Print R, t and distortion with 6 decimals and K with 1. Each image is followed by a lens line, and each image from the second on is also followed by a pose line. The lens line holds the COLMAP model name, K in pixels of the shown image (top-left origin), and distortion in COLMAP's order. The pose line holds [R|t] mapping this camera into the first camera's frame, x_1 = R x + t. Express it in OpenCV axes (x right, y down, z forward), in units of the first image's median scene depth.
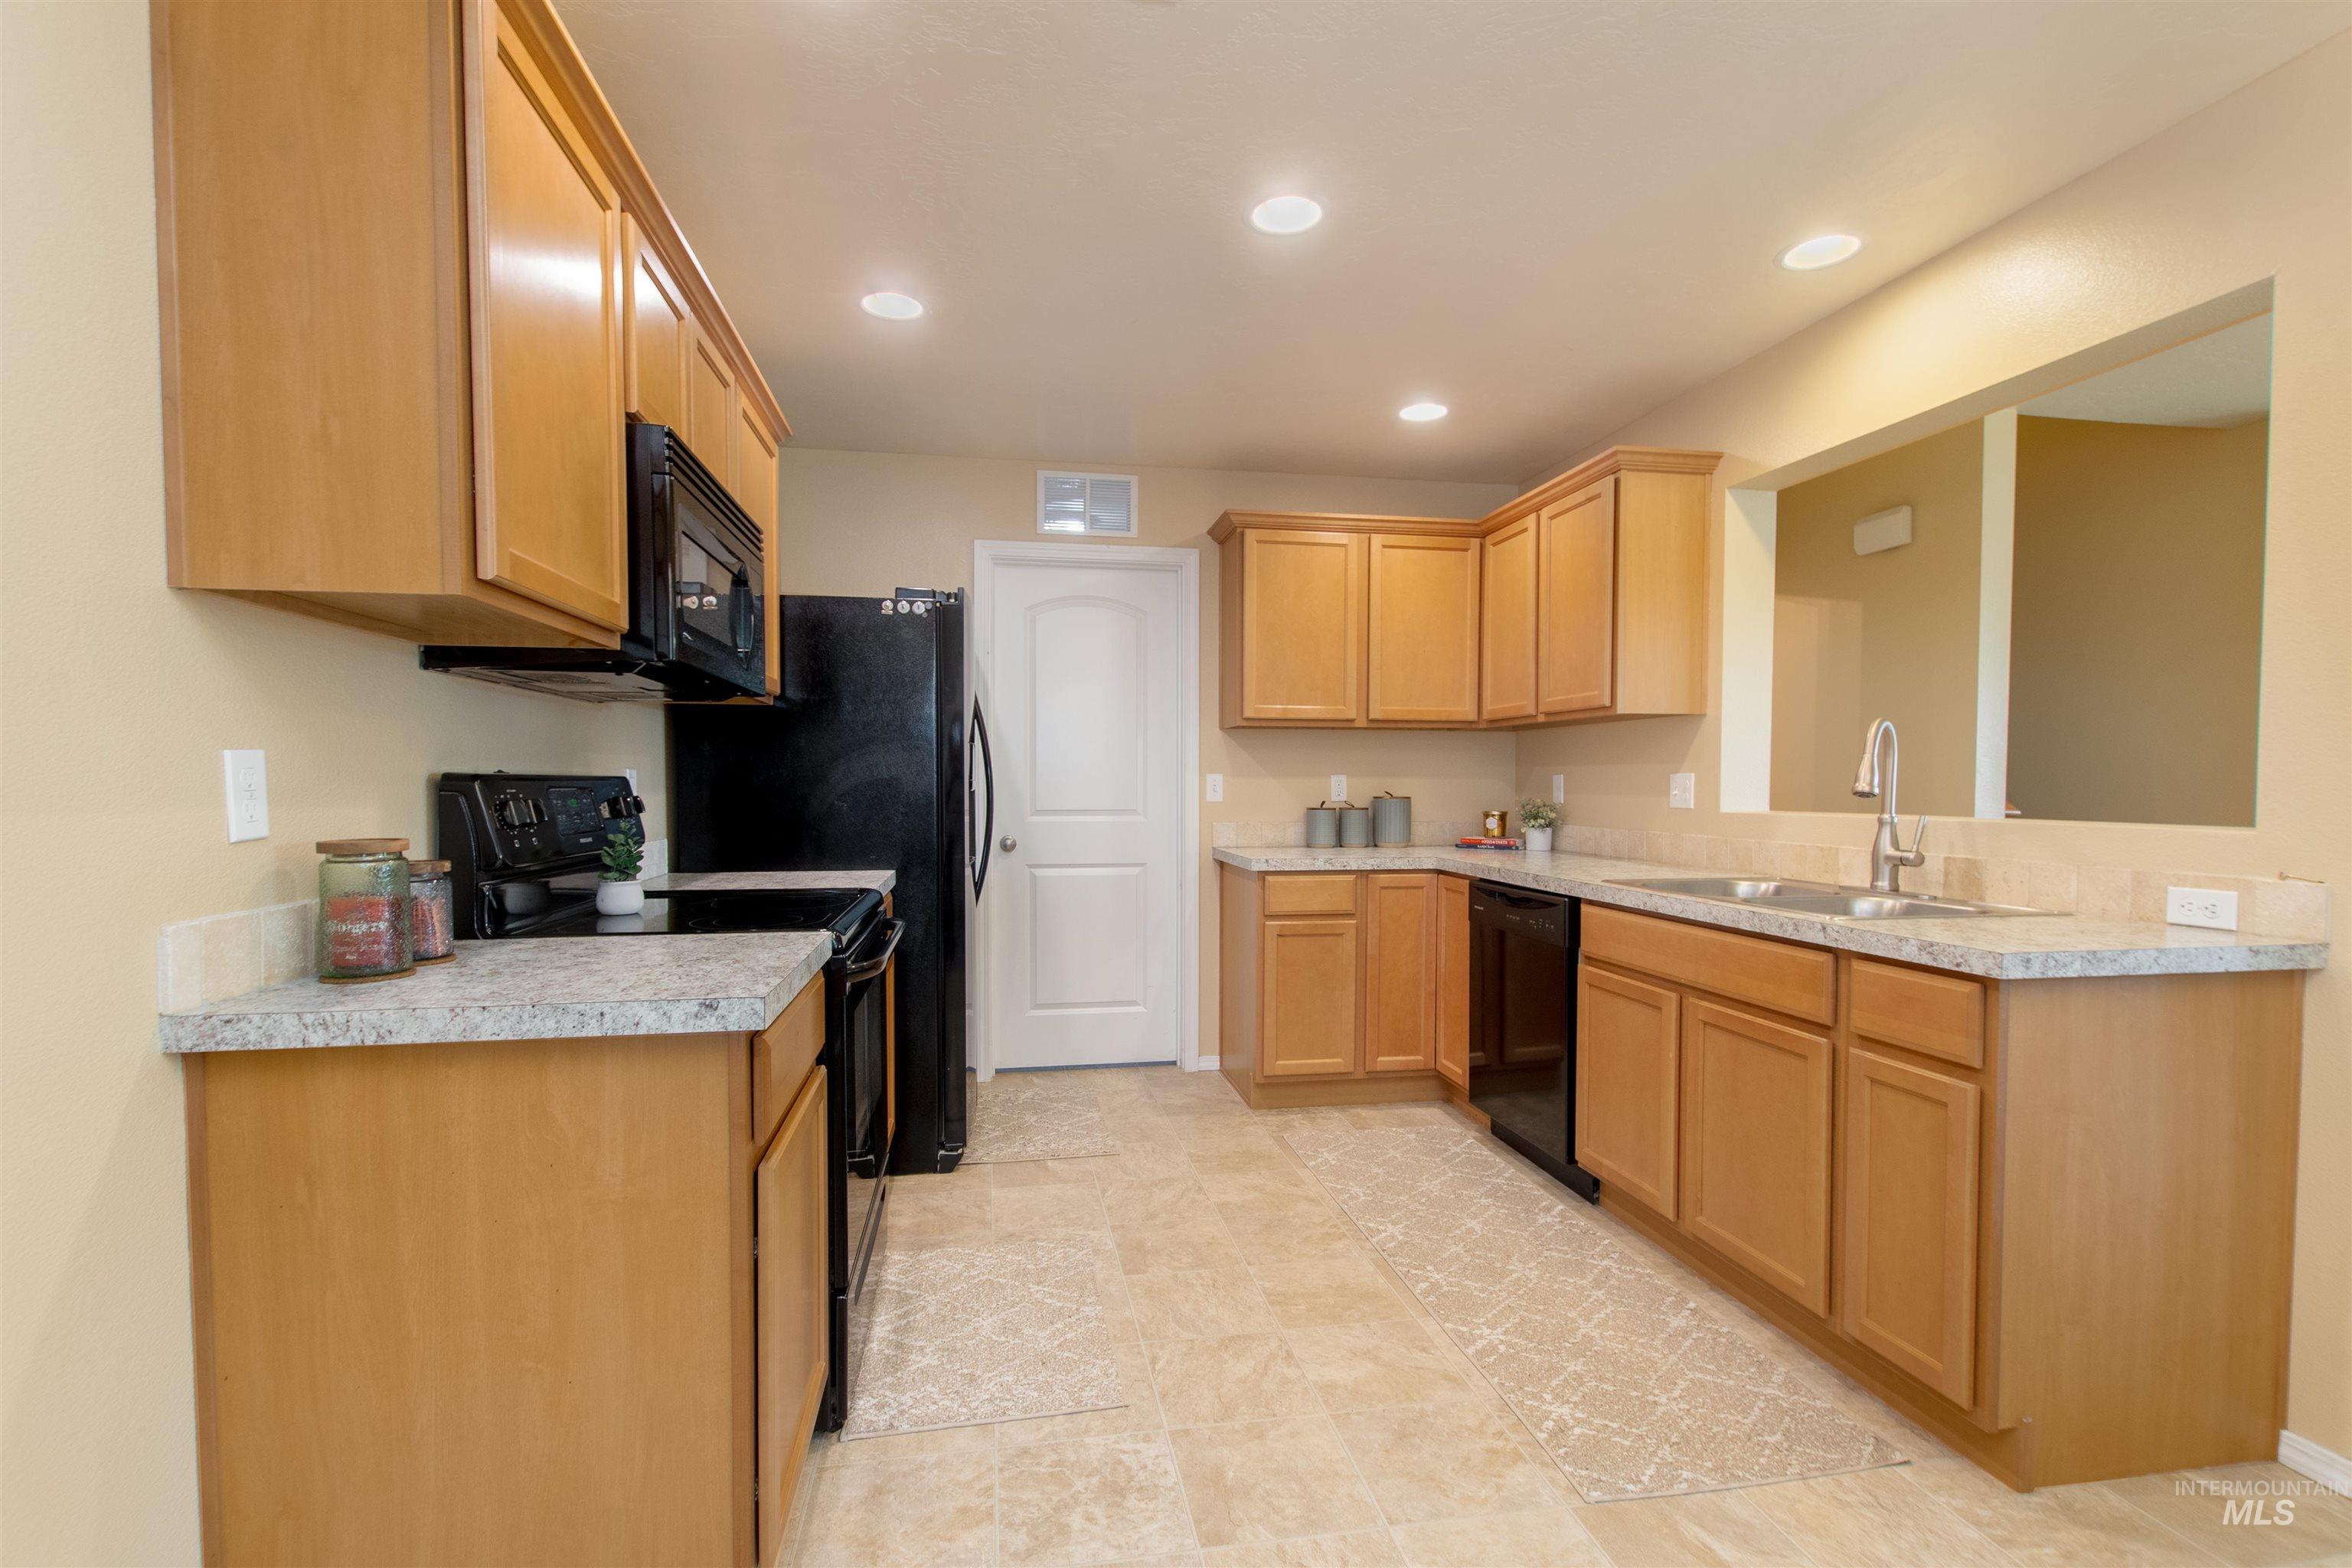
lens RADIAL K [[1071.8, 0, 1185.6], [0, 1071.8, 772.1], [0, 0, 1]] dist [0.010582, -0.005947]
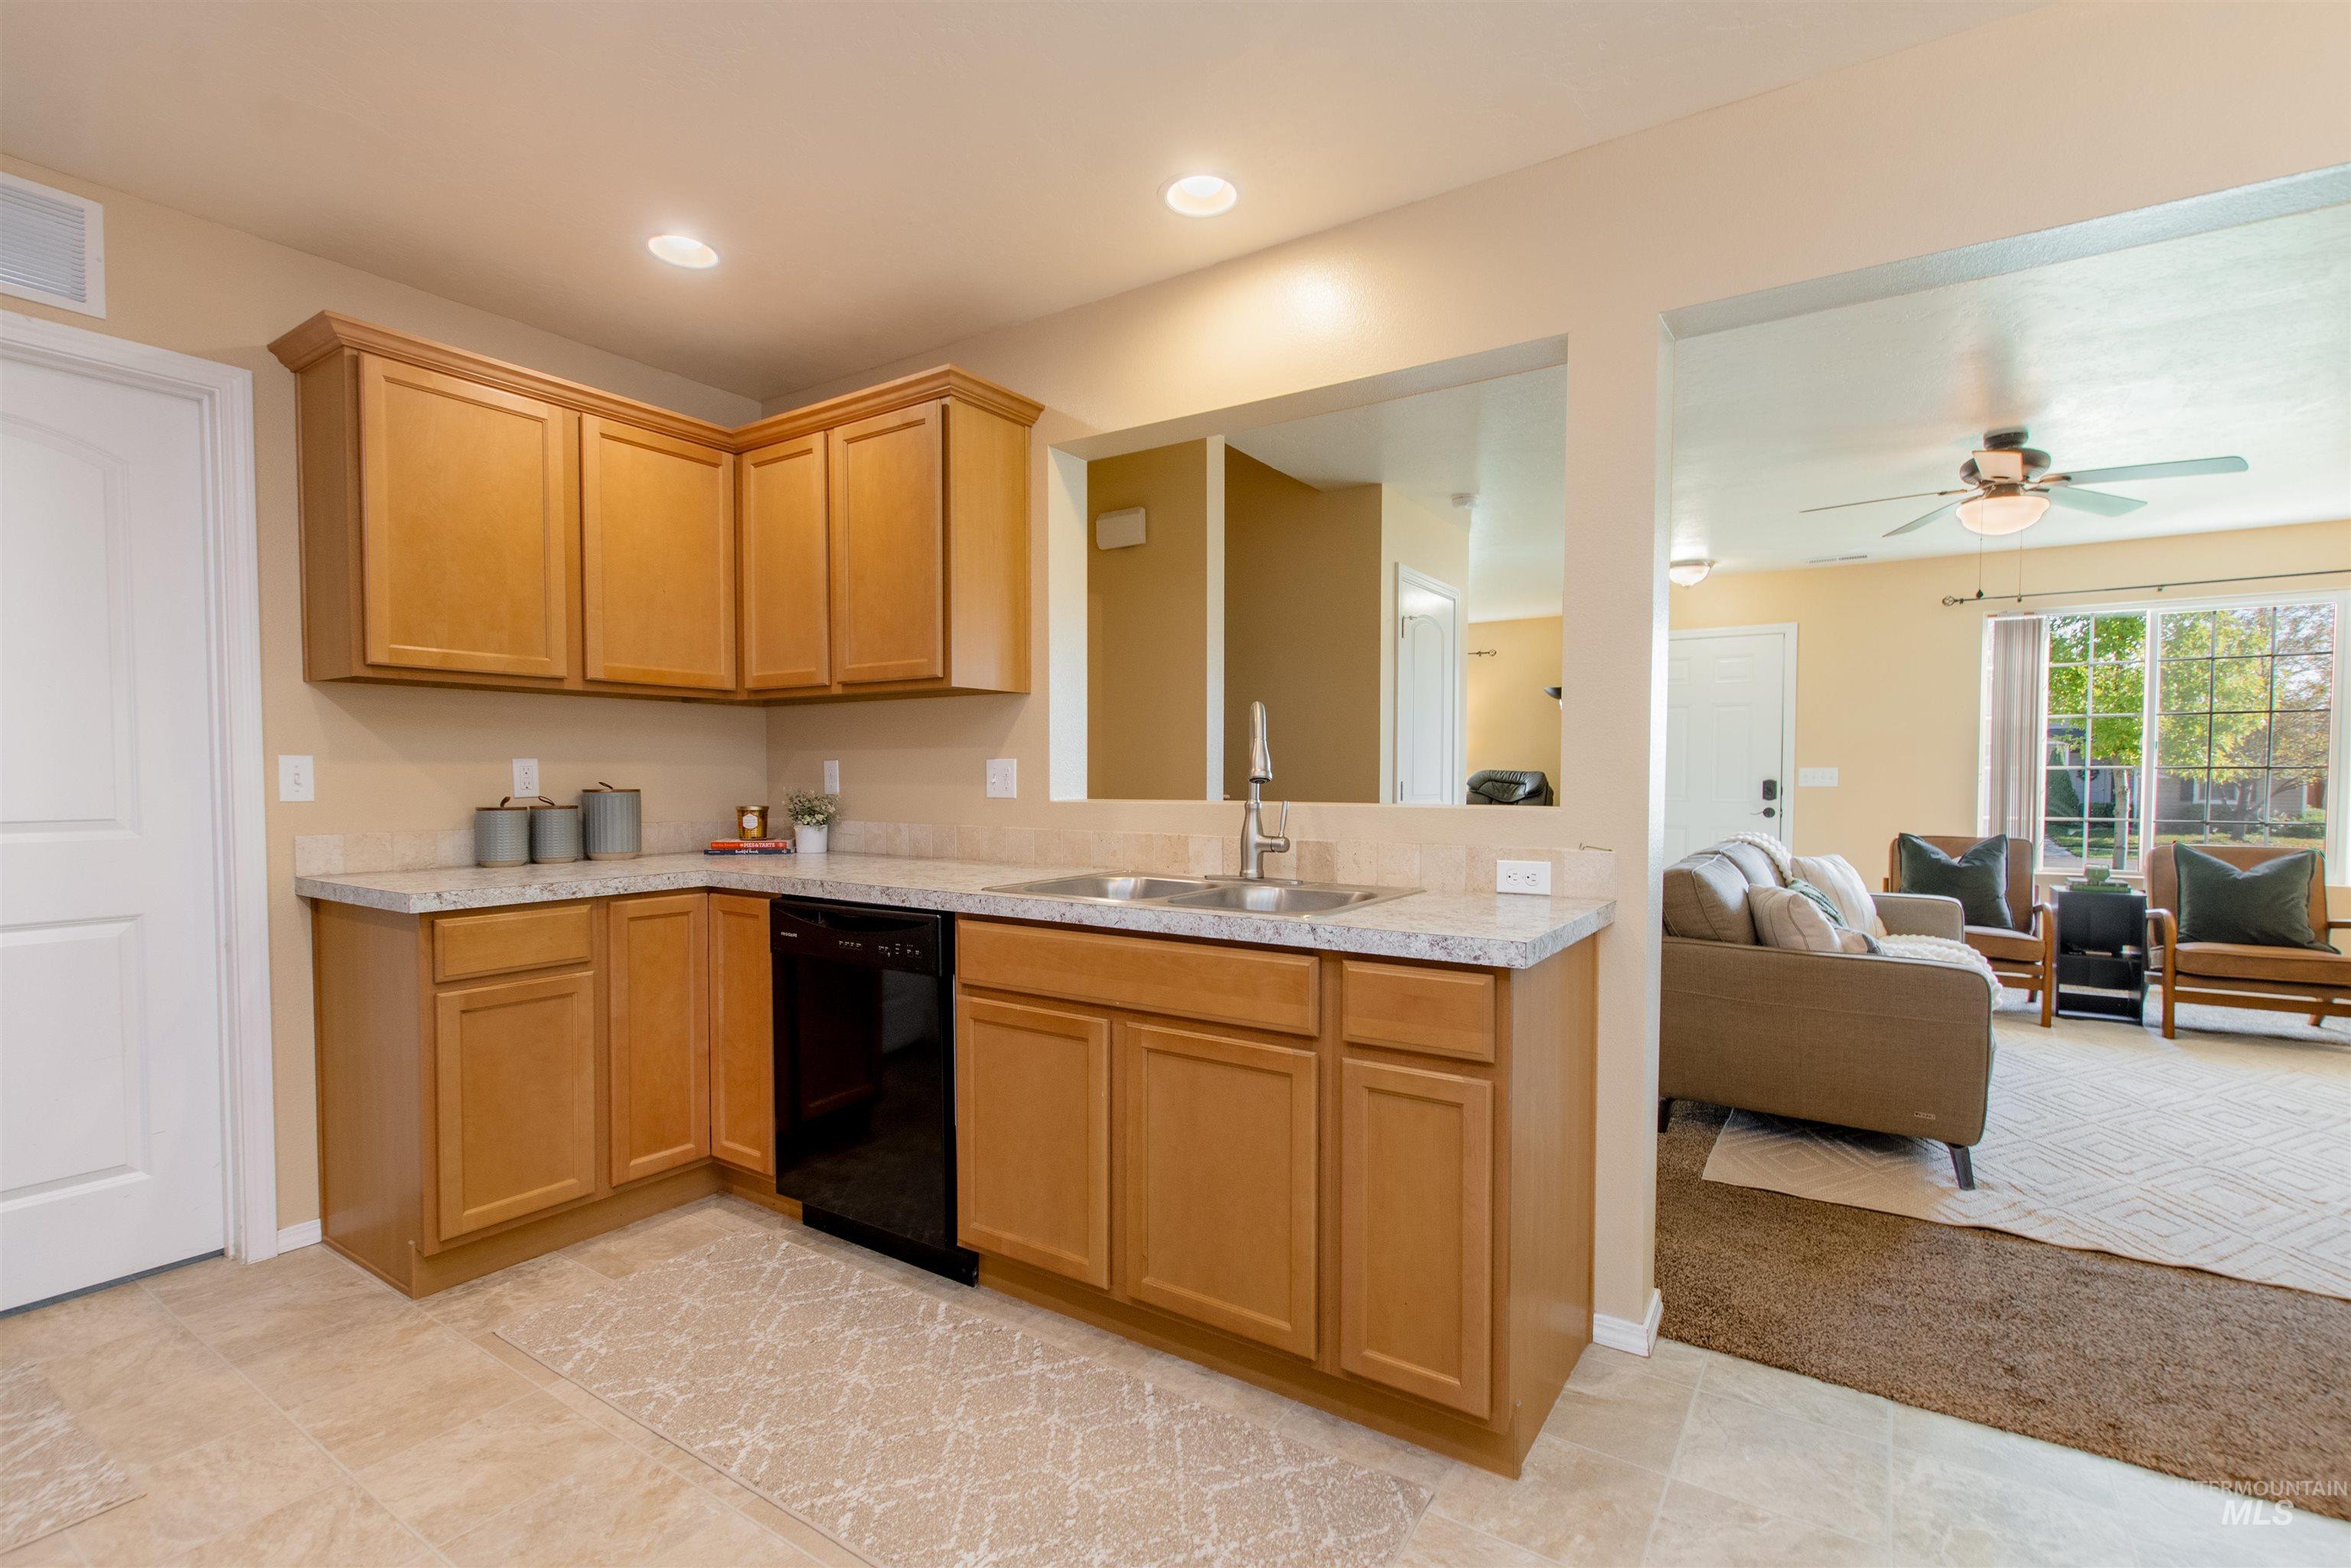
lens RADIAL K [[1071.3, 0, 1185.2], [0, 1071.3, 797.0], [0, 0, 1]] dist [0.010582, -0.005947]
pose [[0.697973, -0.017084, 0.715920, -0.072019], [-0.005703, 0.999551, 0.029413, 0.005737], [-0.716101, -0.024612, 0.697563, 0.278979]]
